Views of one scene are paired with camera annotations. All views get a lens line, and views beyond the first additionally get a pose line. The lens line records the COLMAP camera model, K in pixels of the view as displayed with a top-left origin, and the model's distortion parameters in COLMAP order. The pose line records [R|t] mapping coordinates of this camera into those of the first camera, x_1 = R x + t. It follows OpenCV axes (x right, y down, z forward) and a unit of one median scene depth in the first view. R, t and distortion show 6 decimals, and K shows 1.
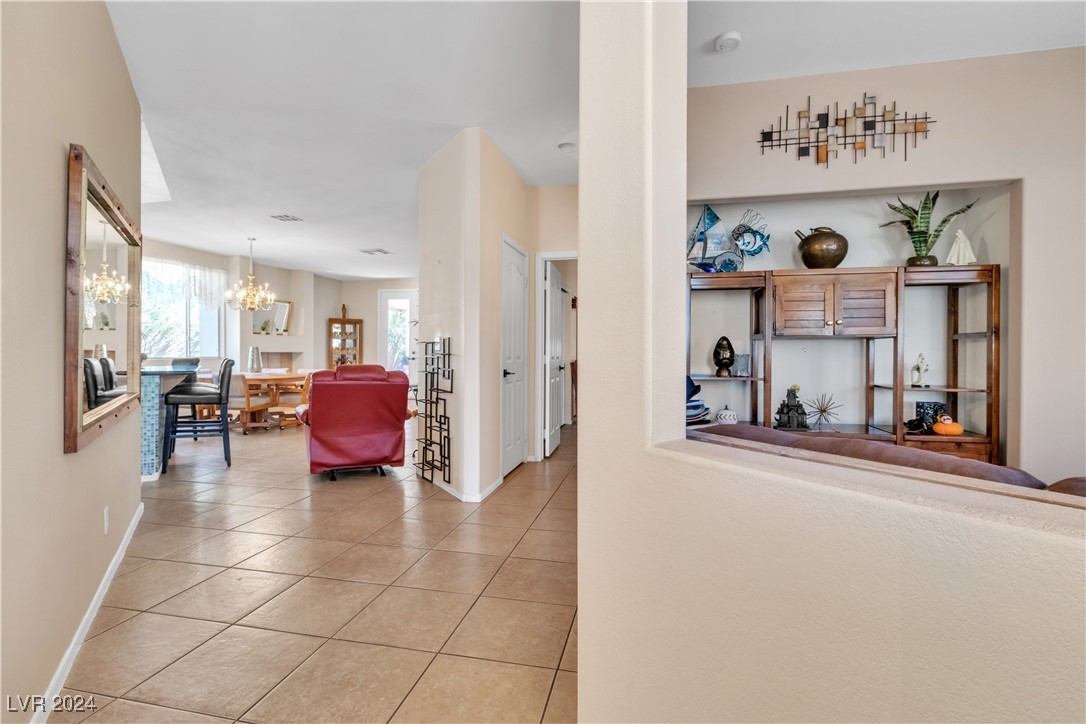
lens RADIAL K [[504.5, 0, 541.9], [0, 504.5, 362.5], [0, 0, 1]] dist [0.001720, -0.000047]
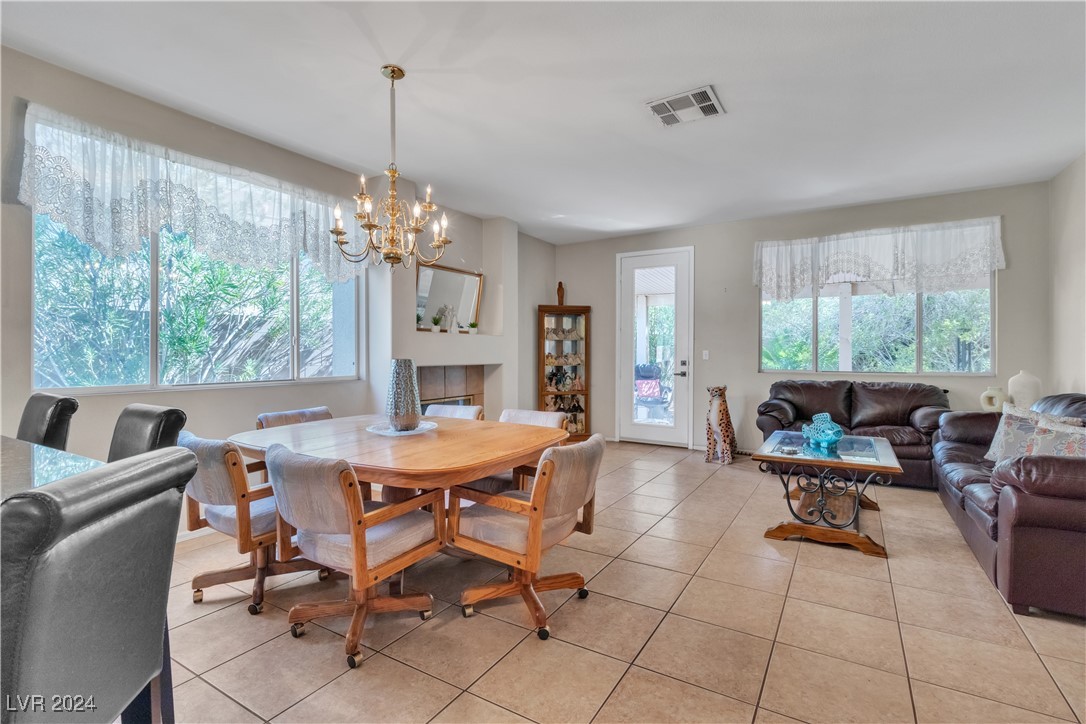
lens RADIAL K [[504.5, 0, 542.8], [0, 504.5, 357.0], [0, 0, 1]] dist [0.001720, -0.000047]
pose [[0.945046, -0.002936, -0.326924, -0.219715], [-0.002085, 0.999885, -0.015006, -0.017344], [0.326930, 0.014863, 0.944932, 0.432792]]
